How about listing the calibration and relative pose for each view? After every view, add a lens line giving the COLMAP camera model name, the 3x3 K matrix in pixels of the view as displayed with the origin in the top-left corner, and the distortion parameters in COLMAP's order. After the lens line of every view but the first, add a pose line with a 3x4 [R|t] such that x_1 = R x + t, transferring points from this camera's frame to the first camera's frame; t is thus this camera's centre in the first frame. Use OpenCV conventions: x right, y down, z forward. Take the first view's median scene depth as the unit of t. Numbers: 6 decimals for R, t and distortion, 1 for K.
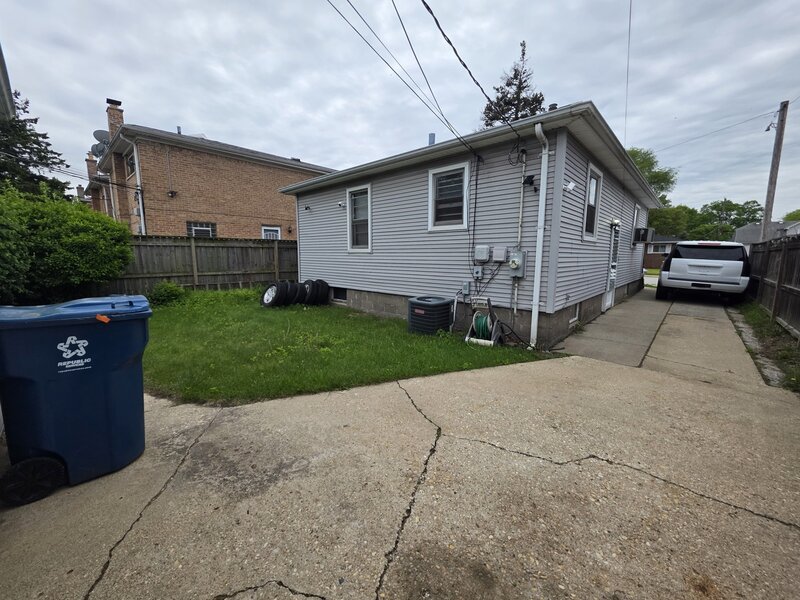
lens RADIAL K [[320.8, 0, 397.9], [0, 320.8, 297.8], [0, 0, 1]] dist [0.001627, 0.000000]
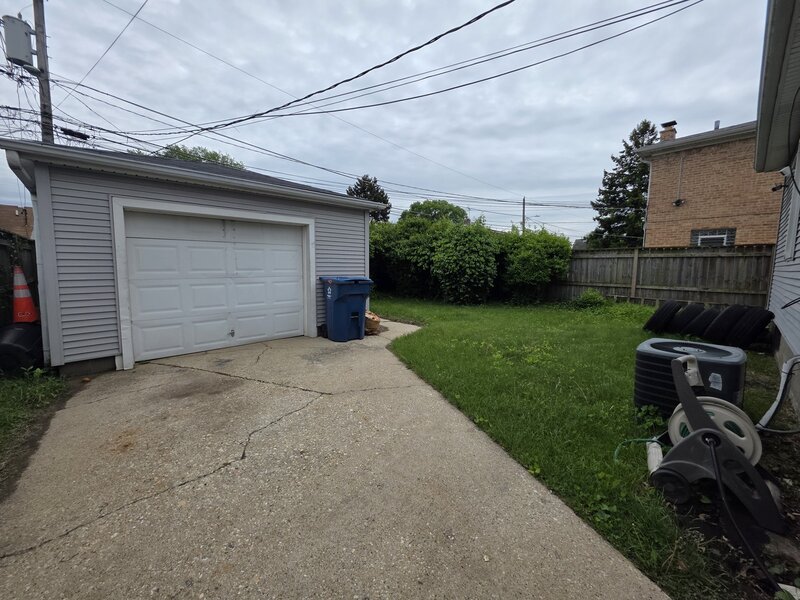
lens RADIAL K [[320.8, 0, 397.9], [0, 320.8, 297.8], [0, 0, 1]] dist [0.001627, 0.000000]
pose [[-0.069481, 0.092792, -0.993258, 0.734559], [-0.148058, 0.983678, 0.102254, -0.067857], [0.986535, 0.154164, -0.054609, 0.713096]]
